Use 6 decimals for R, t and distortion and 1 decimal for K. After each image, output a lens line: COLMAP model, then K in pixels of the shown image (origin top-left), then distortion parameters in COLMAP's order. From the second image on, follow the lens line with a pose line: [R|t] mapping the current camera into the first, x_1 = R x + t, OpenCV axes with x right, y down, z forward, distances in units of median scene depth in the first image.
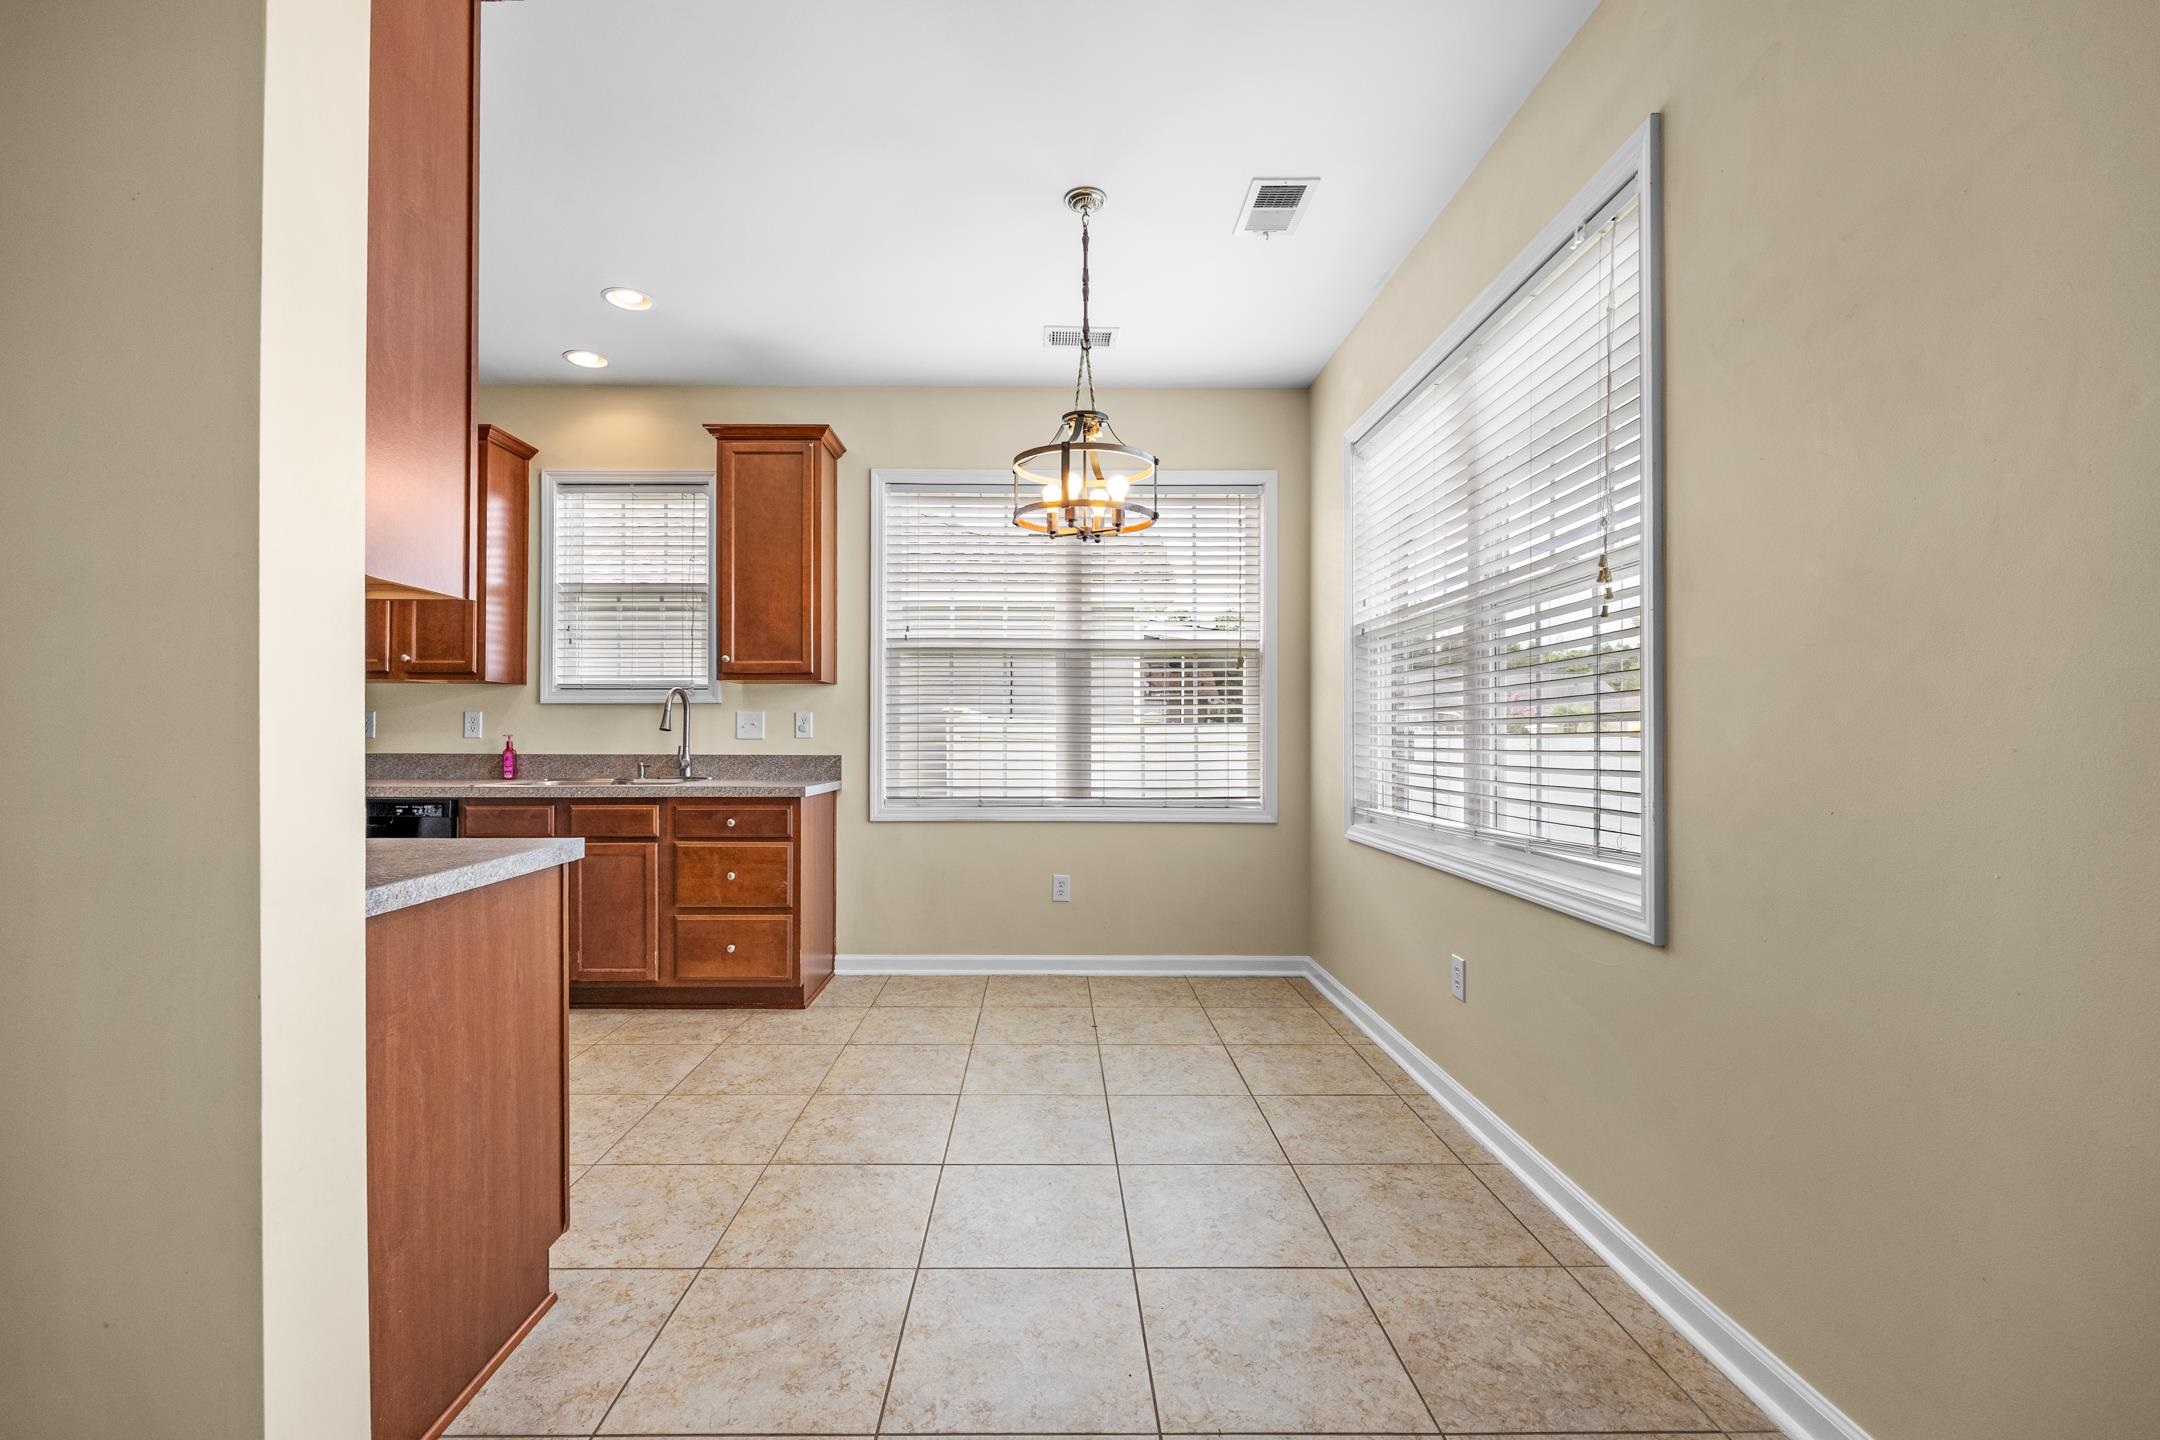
lens RADIAL K [[905.2, 0, 1057.9], [0, 905.2, 732.3], [0, 0, 1]] dist [-0.006902, 0.000683]
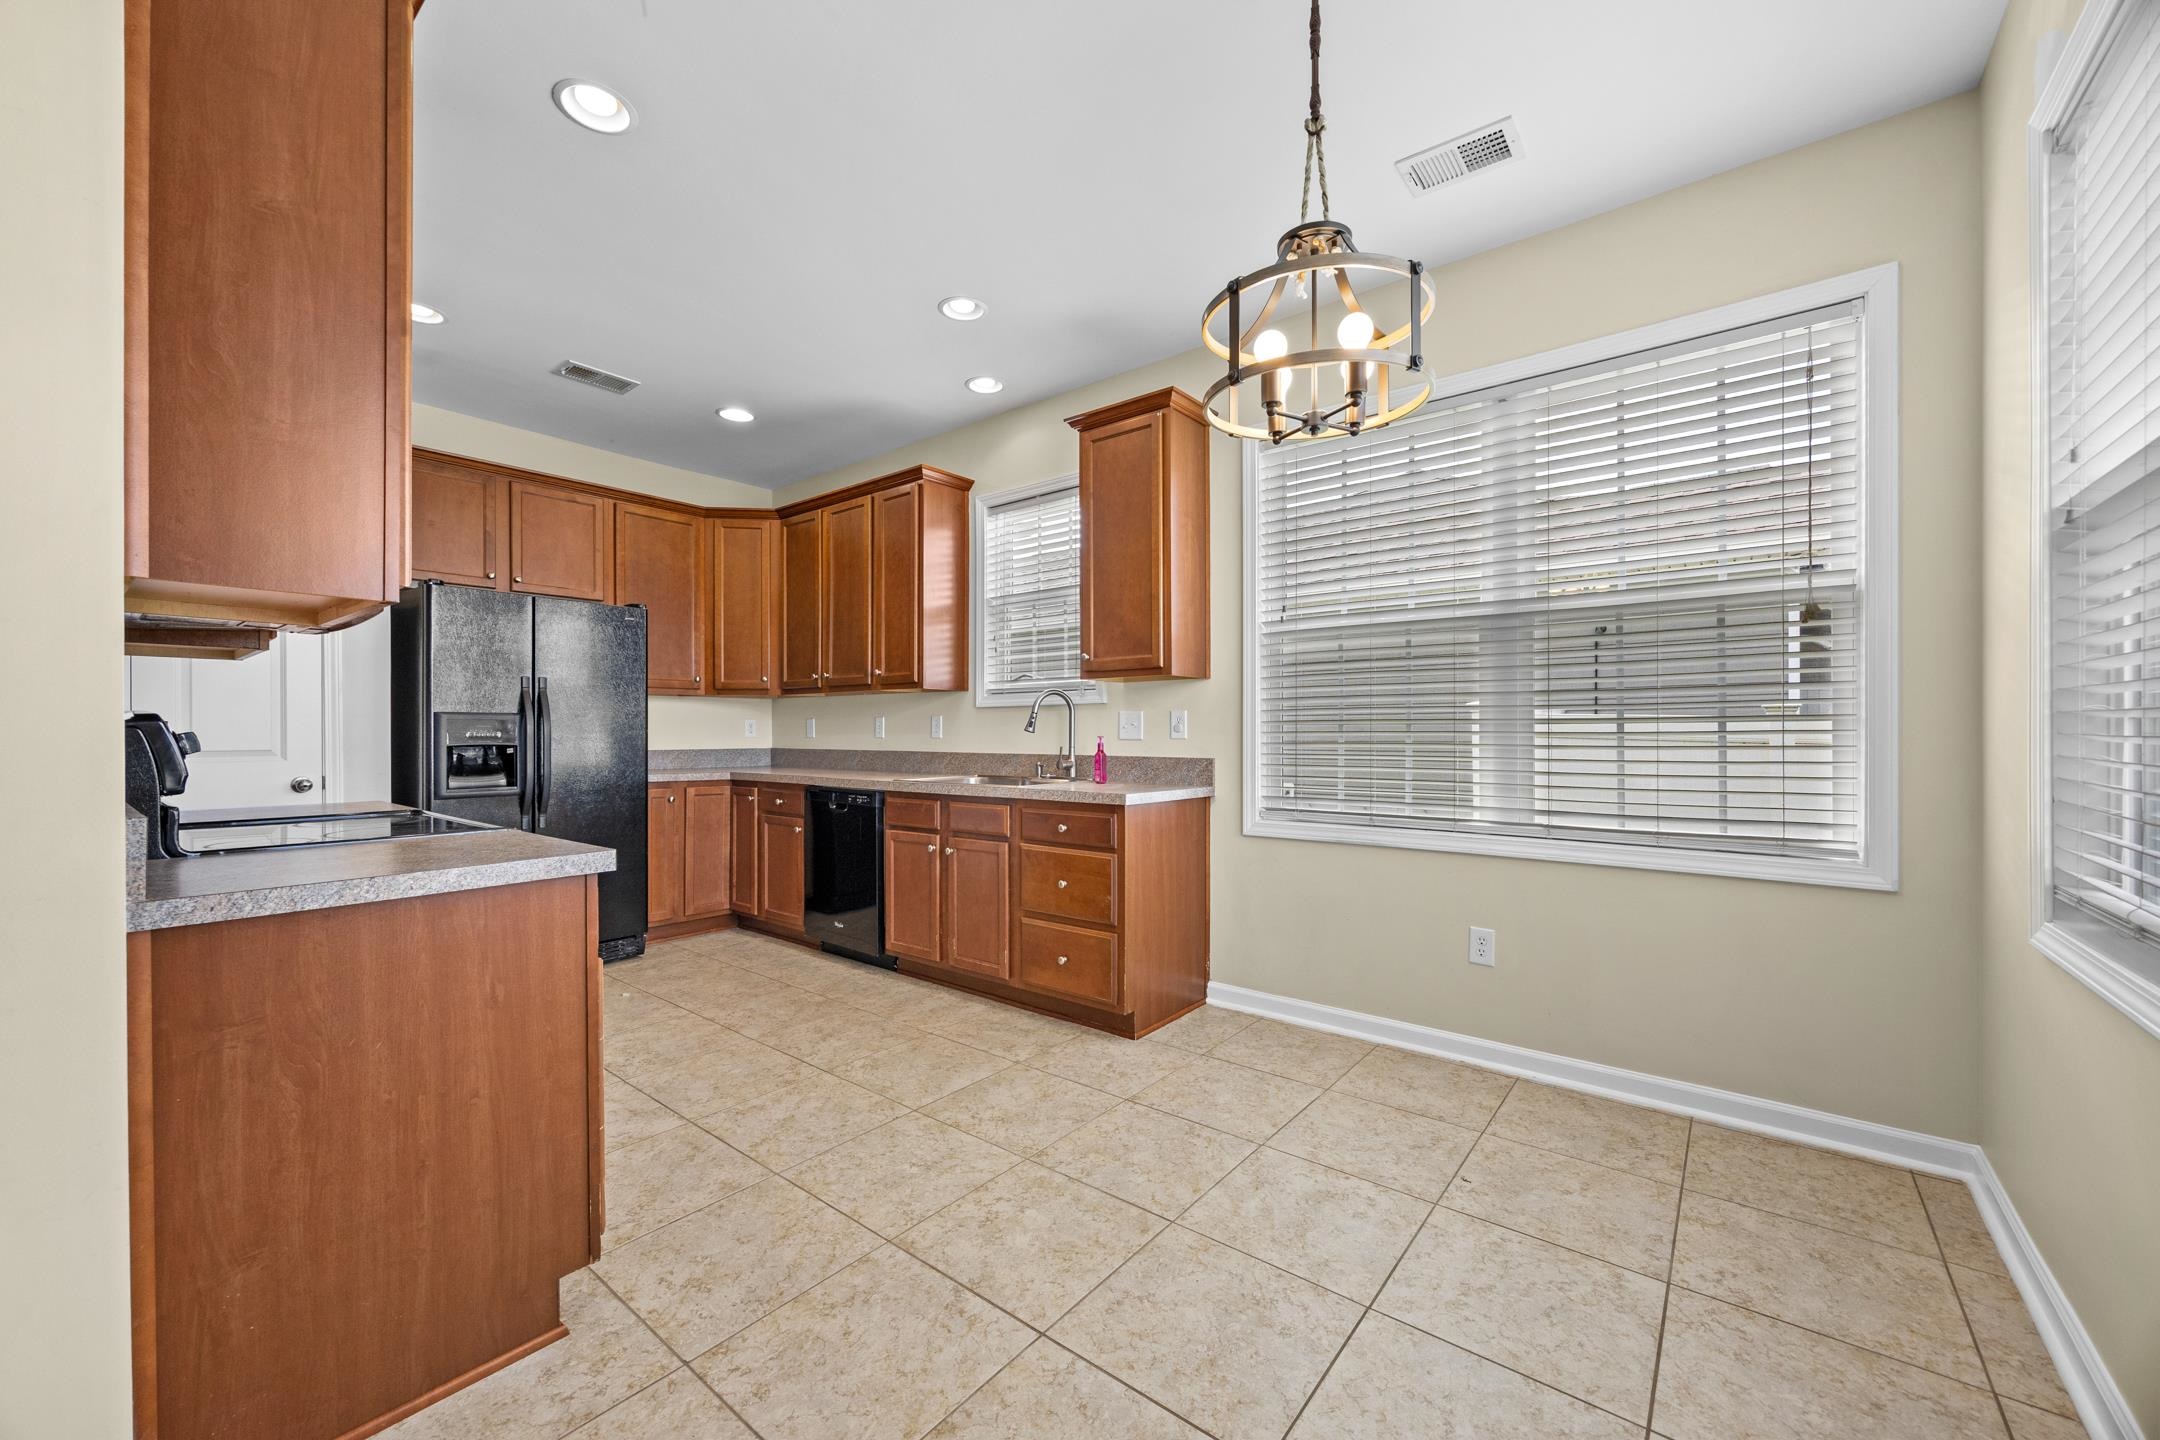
lens RADIAL K [[831.1, 0, 1080.1], [0, 831.1, 735.7], [0, 0, 1]] dist [-0.002612, 0.000243]
pose [[0.773556, -0.000228, -0.633728, 0.207665], [0.004913, 0.999972, 0.005636, -0.002475], [0.633709, -0.007473, 0.773536, 0.333385]]
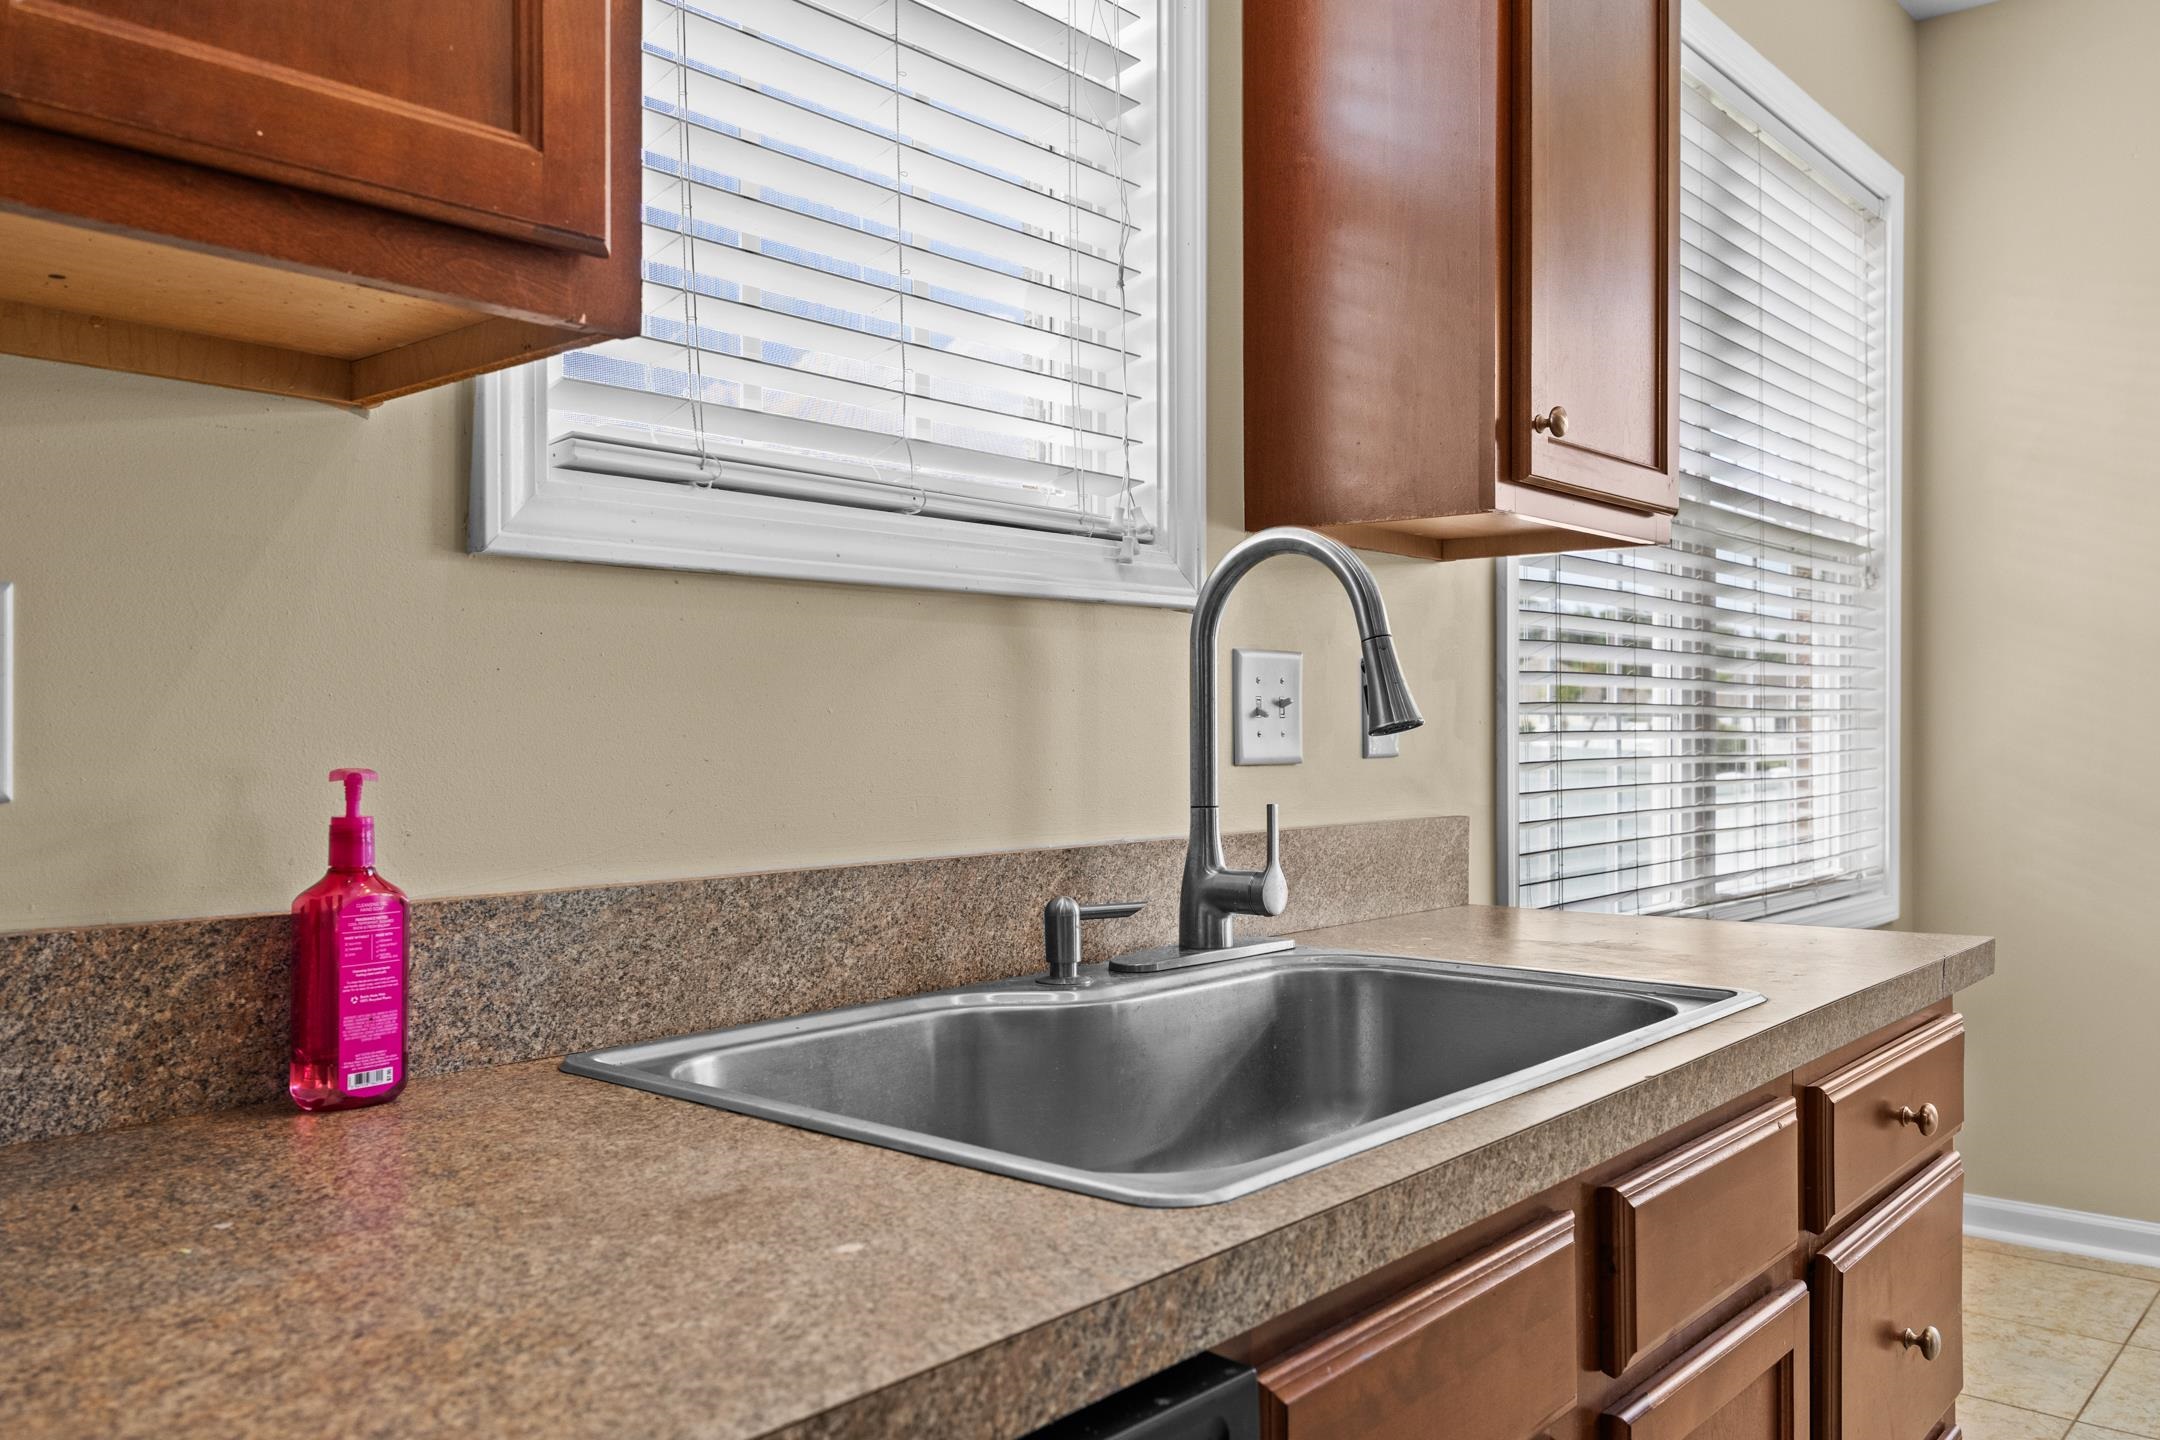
lens RADIAL K [[1702.2, 0, 1073.3], [0, 1702.2, 727.1], [0, 0, 1]] dist [-0.004028, -0.001172]
pose [[0.659719, -0.004765, 0.751497, -0.838217], [0.005096, 0.999985, 0.001867, -0.003916], [-0.751495, 0.002598, 0.659734, 0.868752]]
